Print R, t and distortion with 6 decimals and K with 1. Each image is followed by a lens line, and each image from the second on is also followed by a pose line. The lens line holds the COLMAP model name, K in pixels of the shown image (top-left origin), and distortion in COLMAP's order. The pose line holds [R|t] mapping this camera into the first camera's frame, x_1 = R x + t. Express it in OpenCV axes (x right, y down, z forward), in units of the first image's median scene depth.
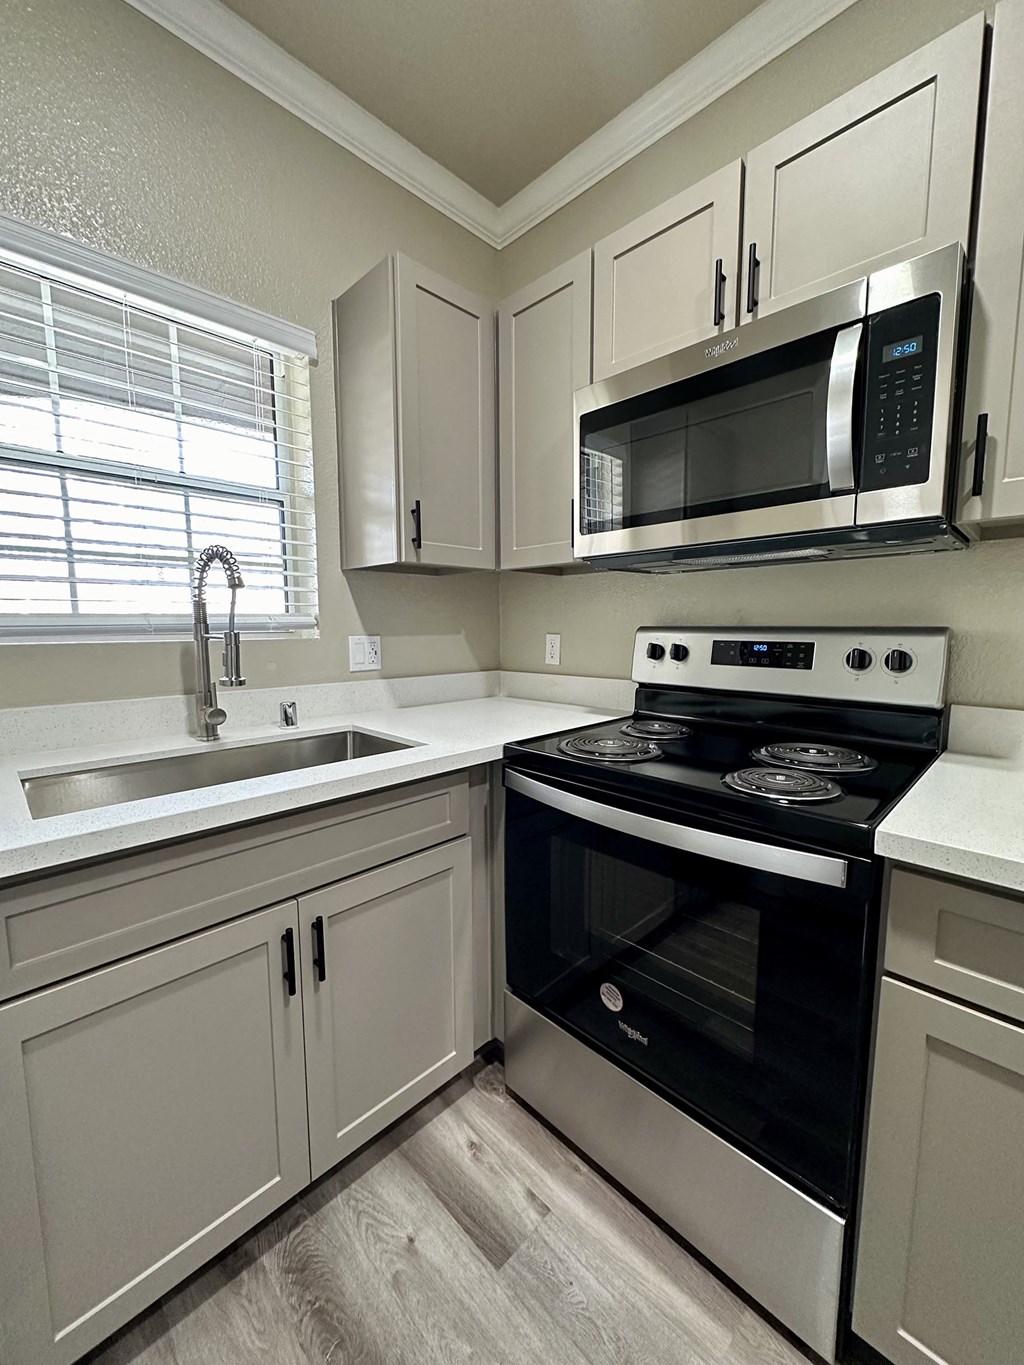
lens RADIAL K [[542.2, 0, 513.5], [0, 542.2, 689.4], [0, 0, 1]] dist [0.000648, 0.000073]
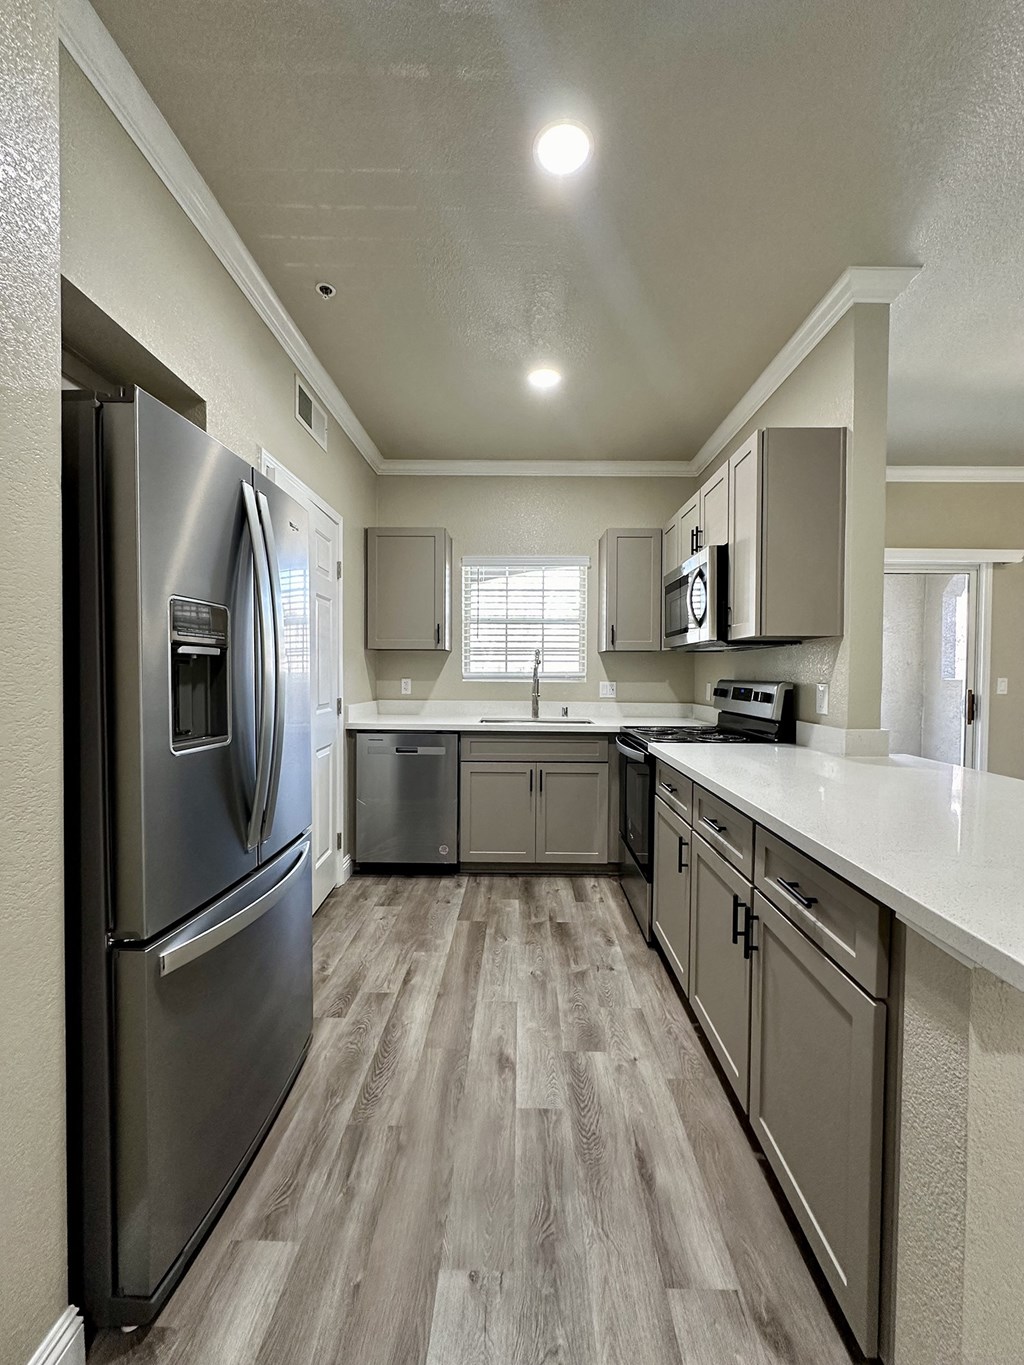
lens RADIAL K [[542.2, 0, 513.5], [0, 542.2, 689.4], [0, 0, 1]] dist [0.000648, 0.000073]
pose [[0.697428, 0.027495, -0.716127, 1.349276], [-0.090561, 0.994634, -0.050009, 0.098017], [0.710910, 0.099731, 0.696176, -1.027063]]
